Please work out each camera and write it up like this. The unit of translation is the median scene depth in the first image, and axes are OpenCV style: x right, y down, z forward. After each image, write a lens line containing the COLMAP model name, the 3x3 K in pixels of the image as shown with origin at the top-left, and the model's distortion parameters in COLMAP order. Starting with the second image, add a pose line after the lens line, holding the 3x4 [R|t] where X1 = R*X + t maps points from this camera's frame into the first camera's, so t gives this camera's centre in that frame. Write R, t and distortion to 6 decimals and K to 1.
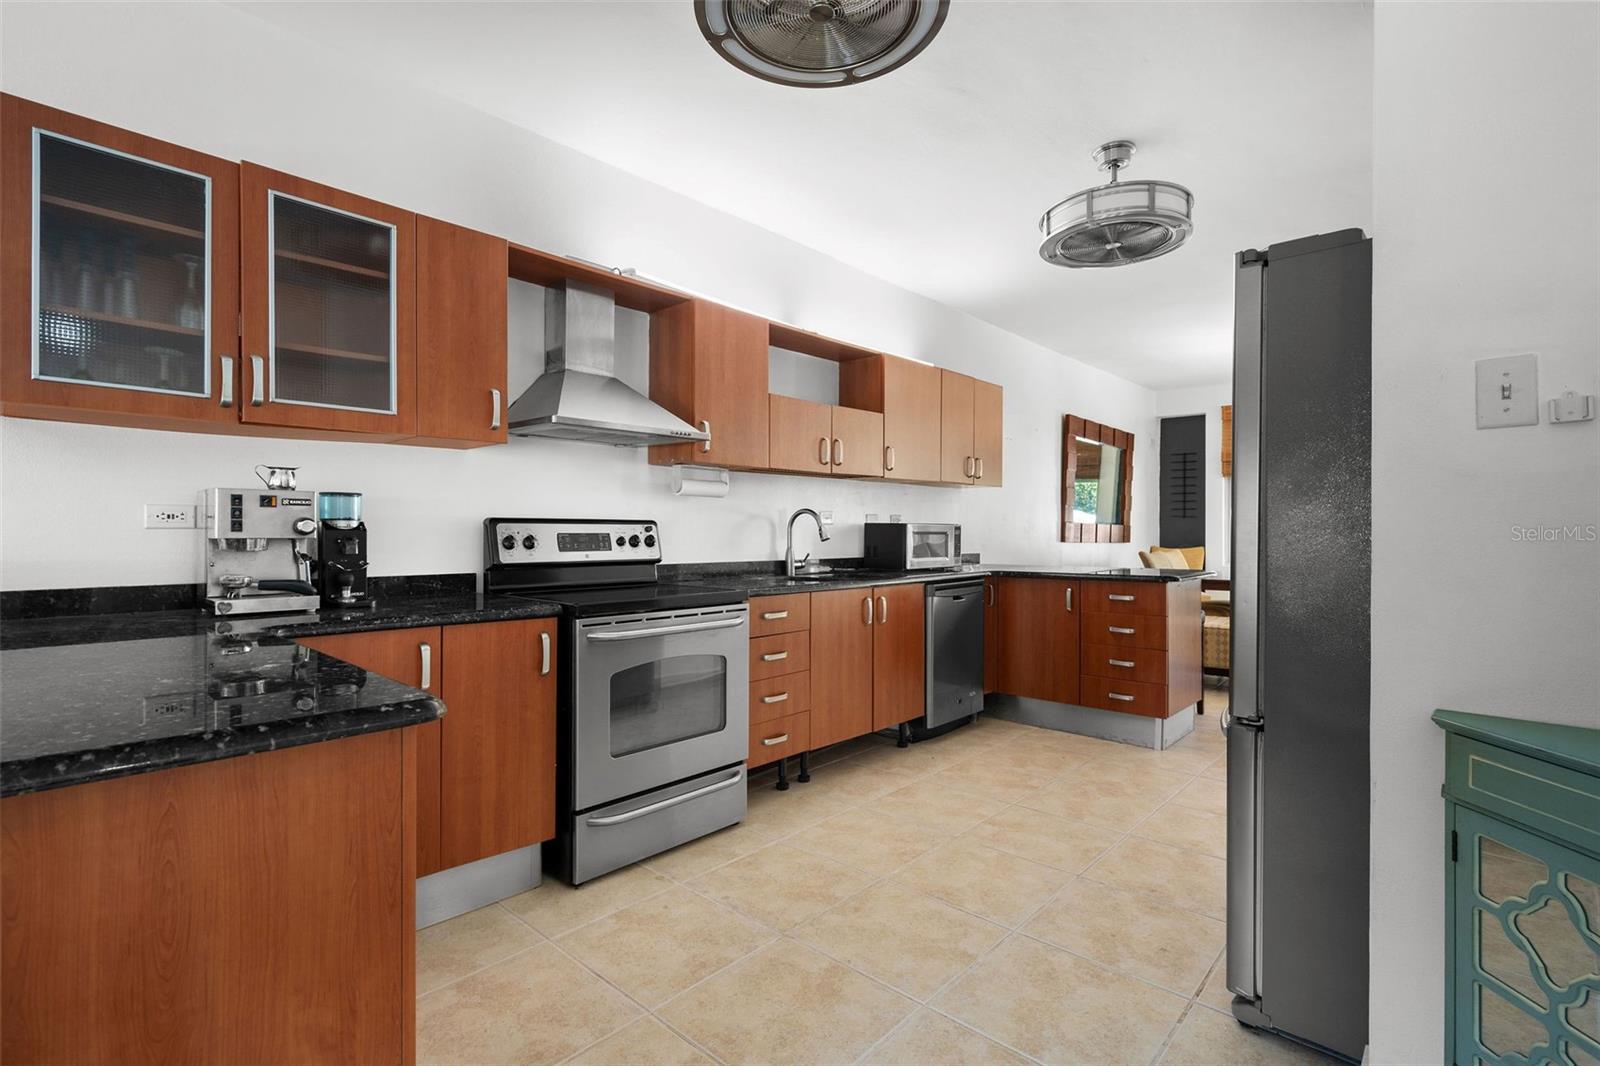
lens RADIAL K [[747.3, 0, 791.0], [0, 747.3, 528.7], [0, 0, 1]] dist [-0.000641, 0.000164]
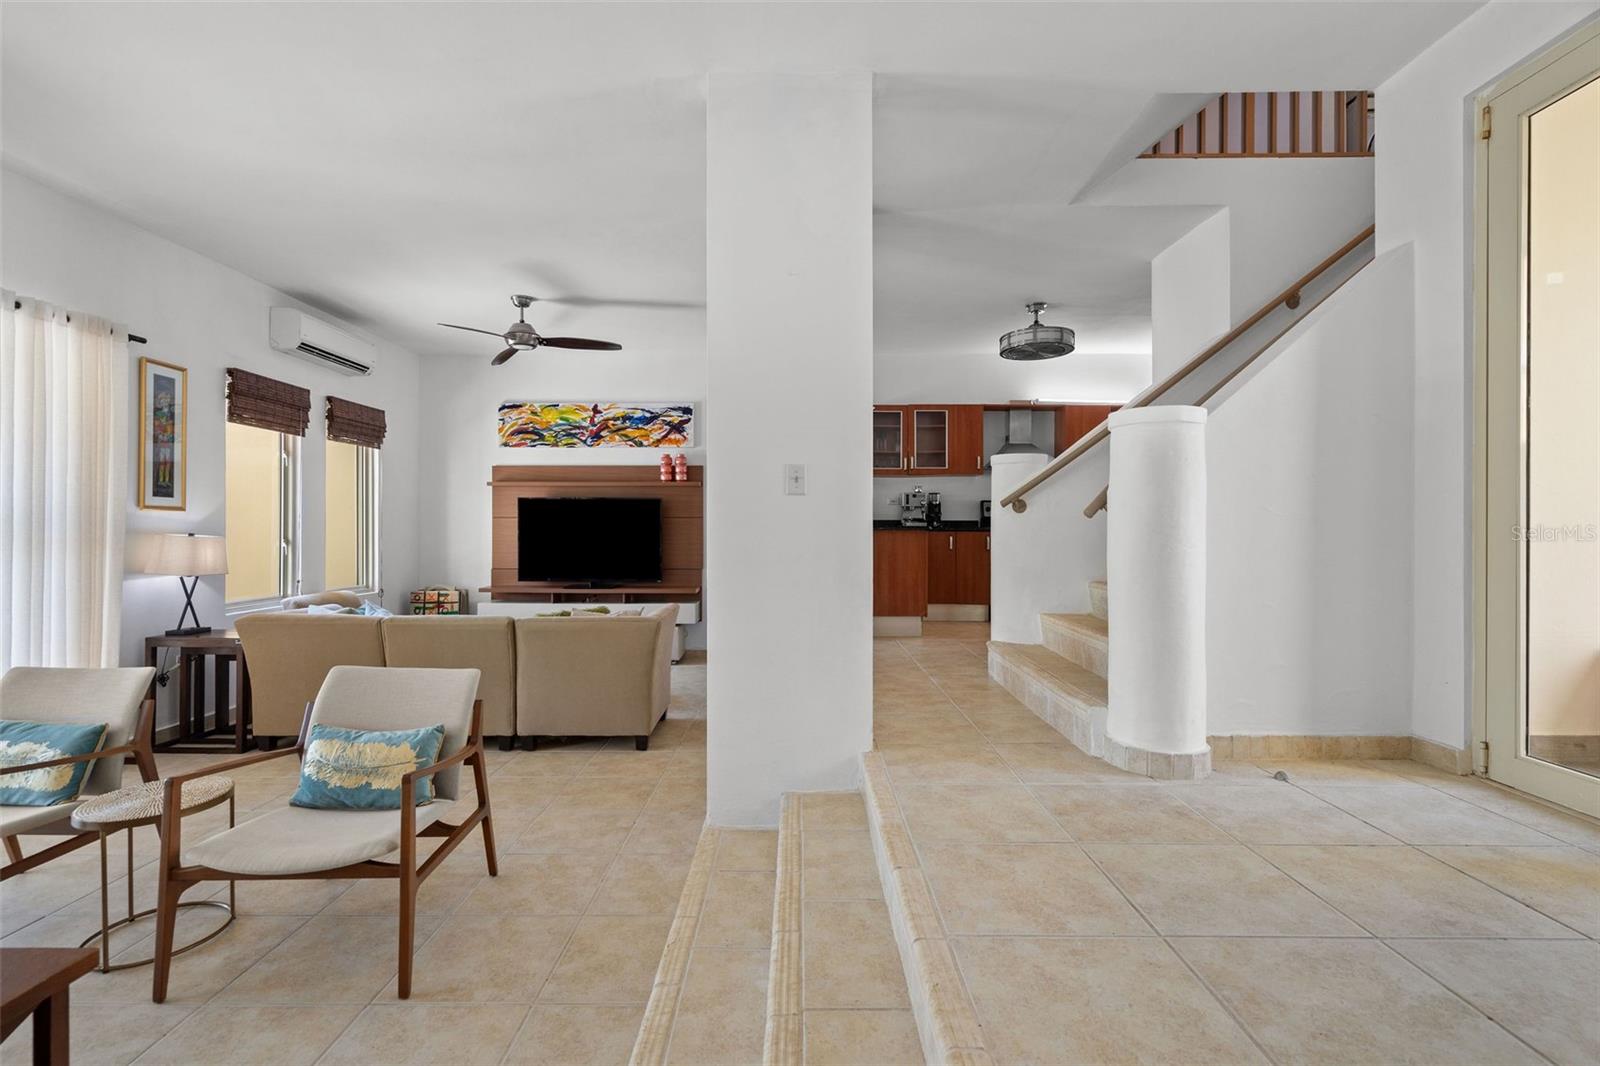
lens RADIAL K [[730.9, 0, 792.0], [0, 730.9, 534.6], [0, 0, 1]] dist [-0.000102, 0.000369]
pose [[0.670367, -0.000150, -0.742029, 0.935257], [0.000200, 1.000000, -0.000021, 0.091803], [0.742029, -0.000135, 0.670367, -1.109619]]
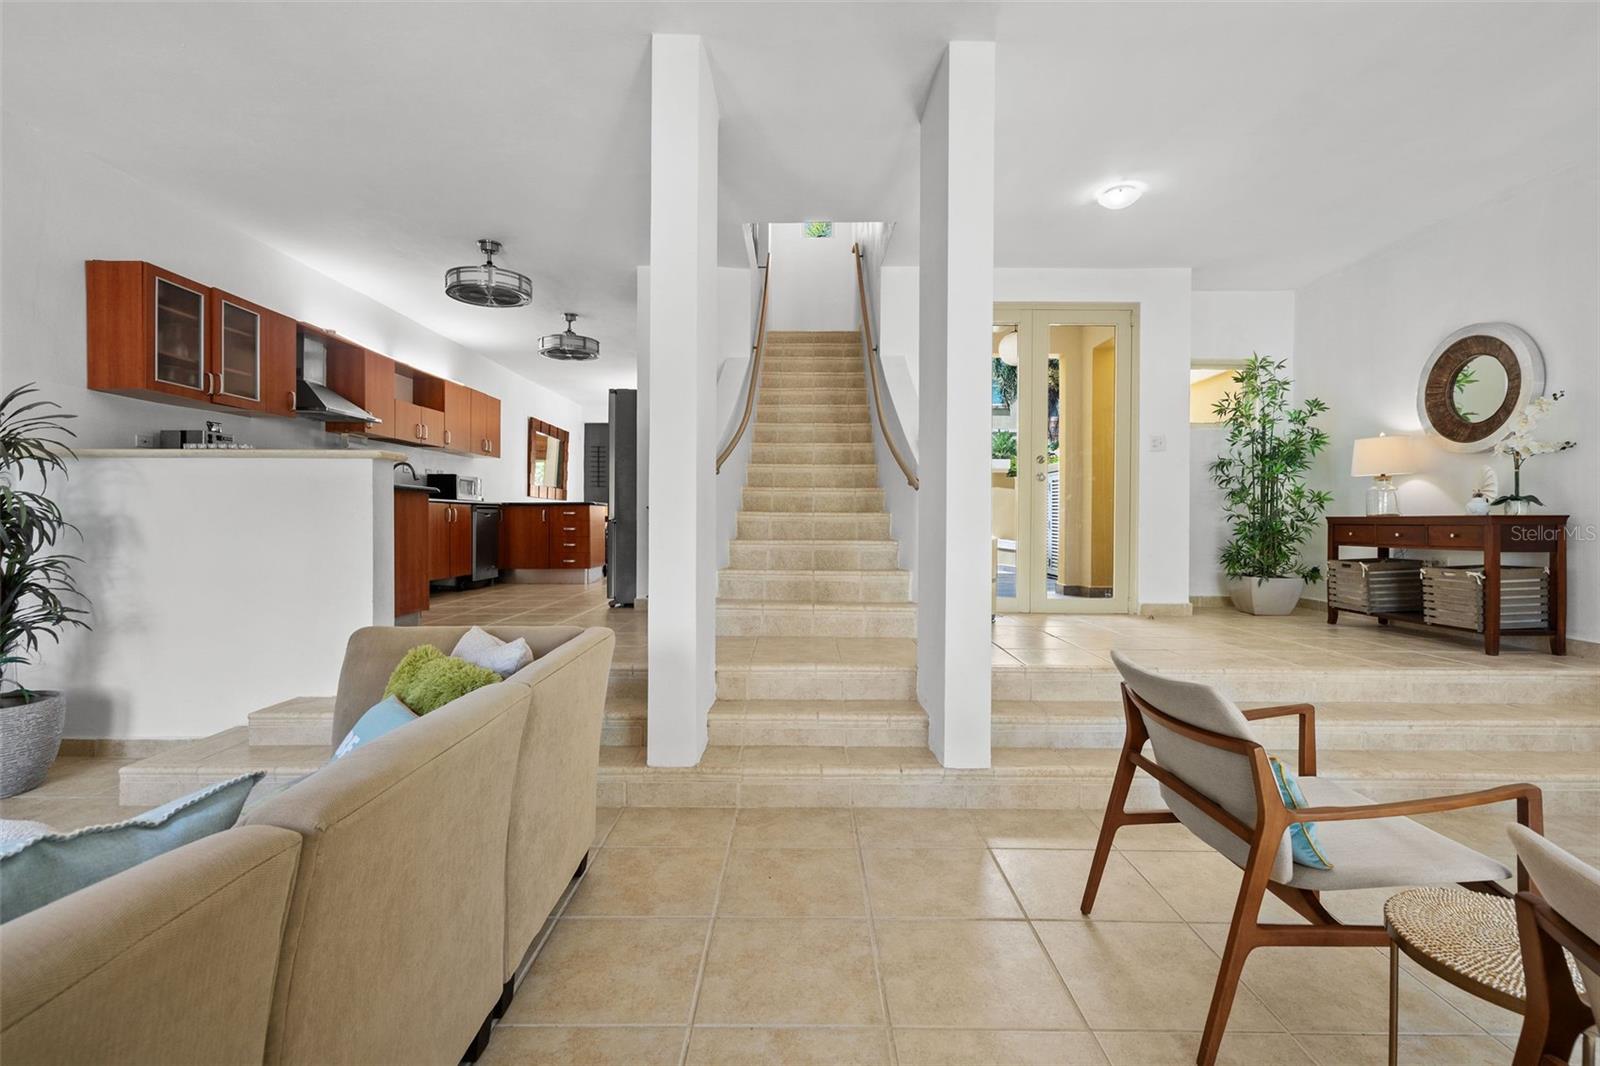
lens RADIAL K [[736.7, 0, 796.7], [0, 736.7, 524.2], [0, 0, 1]] dist [0.000569, 0.000282]
pose [[0.735219, -0.005036, 0.677811, -0.574783], [-0.002254, 0.999949, 0.009874, 0.121043], [-0.677826, -0.008788, 0.735170, -1.115873]]
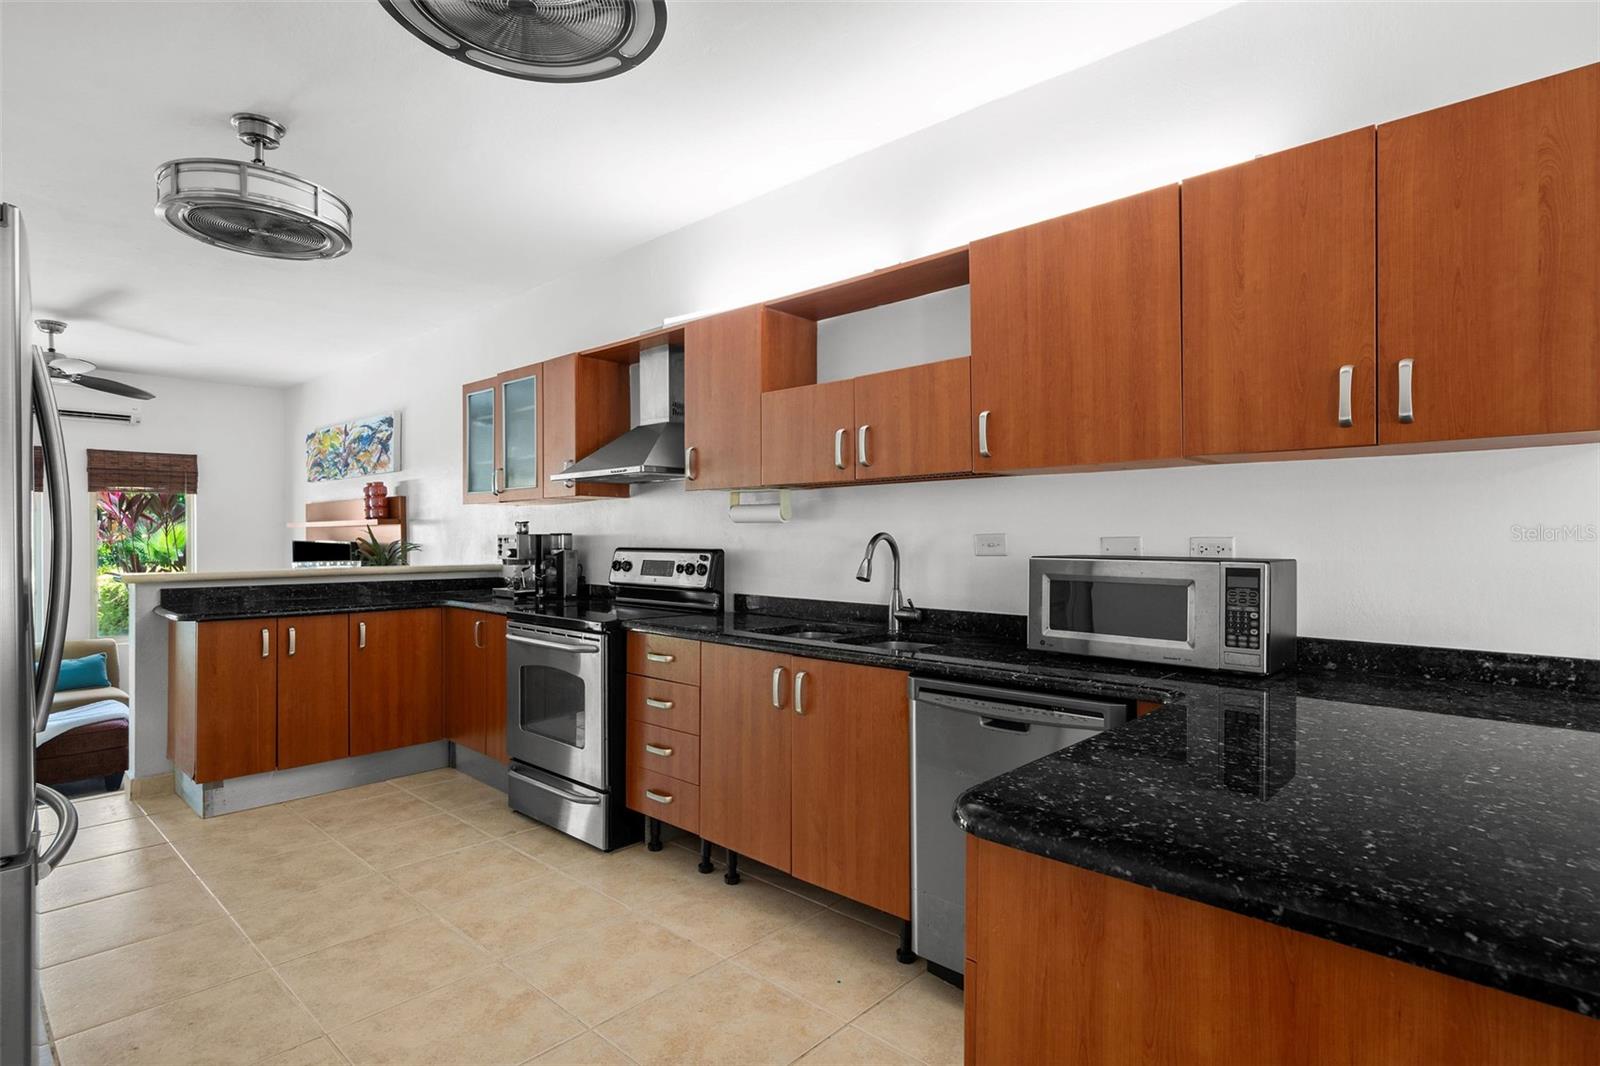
lens RADIAL K [[808.1, 0, 799.4], [0, 808.1, 536.3], [0, 0, 1]] dist [-0.001486, -0.000134]
pose [[0.008516, -0.004448, -0.999954, 0.886497], [-0.000384, 0.999990, -0.004451, -0.023402], [0.999964, 0.000422, 0.008514, 1.083525]]
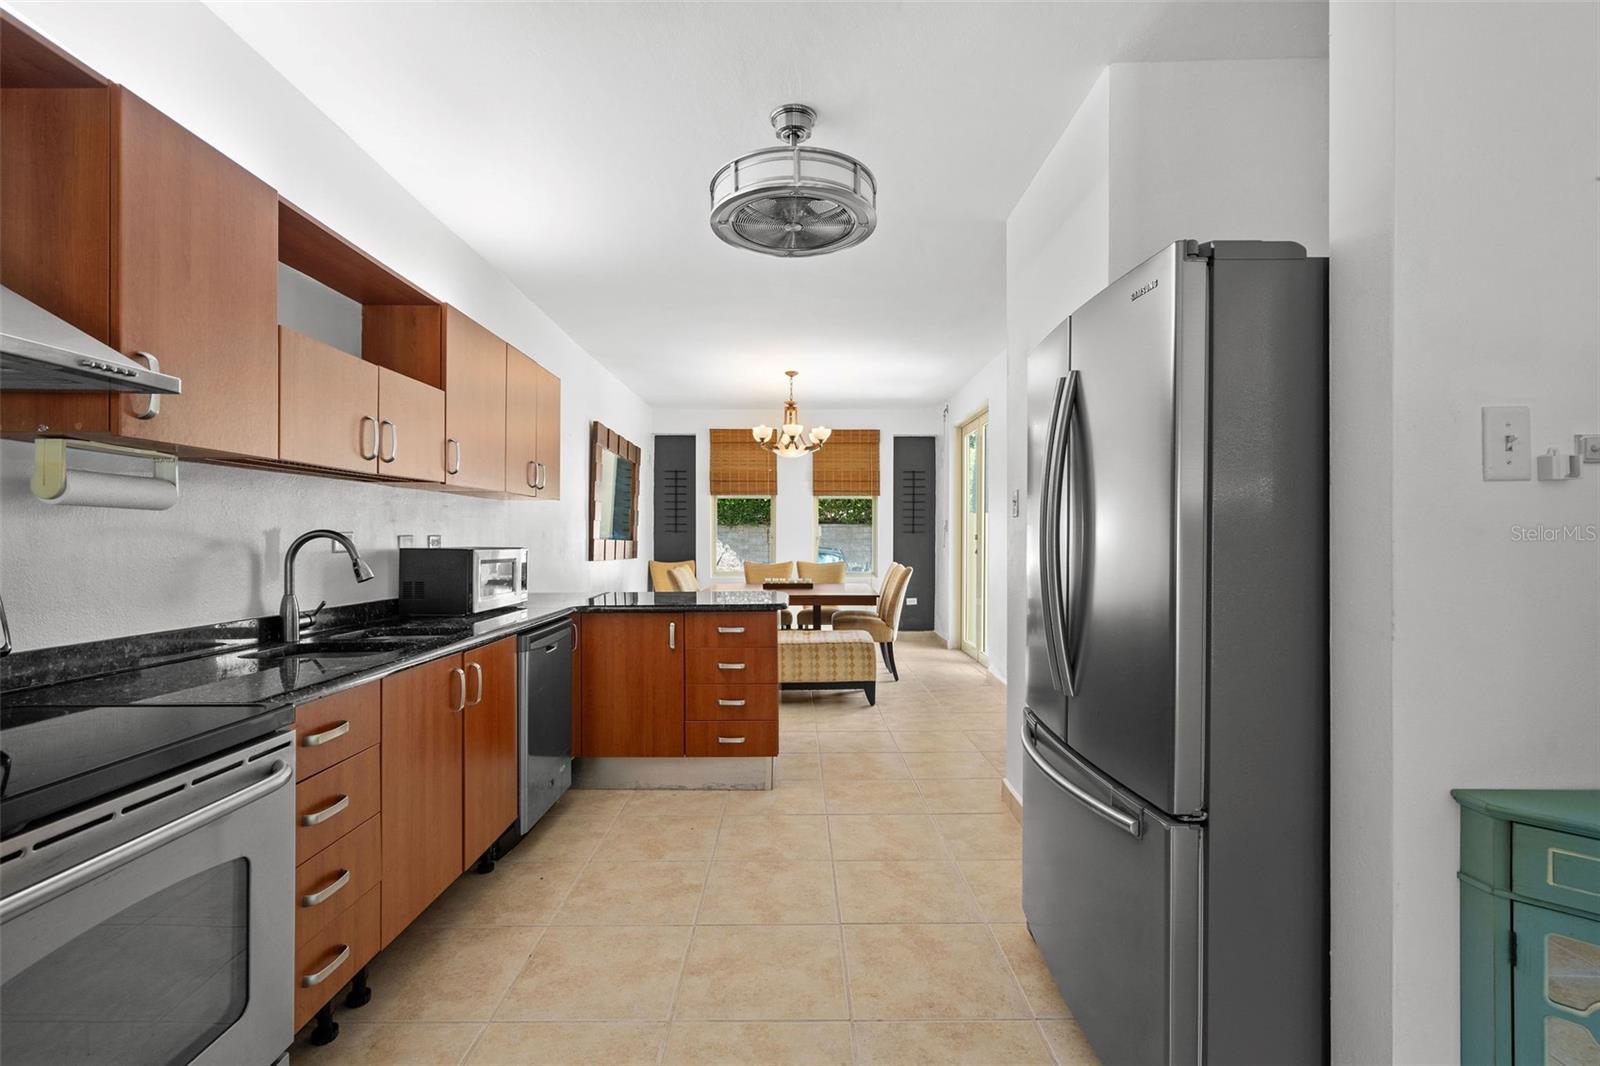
lens RADIAL K [[730.9, 0, 792.0], [0, 730.9, 534.6], [0, 0, 1]] dist [-0.000102, 0.000369]
pose [[0.731314, 0.000543, 0.682040, -0.127280], [0.000584, 0.999999, -0.001422, -0.025652], [-0.682040, 0.001438, 0.731313, 0.361368]]
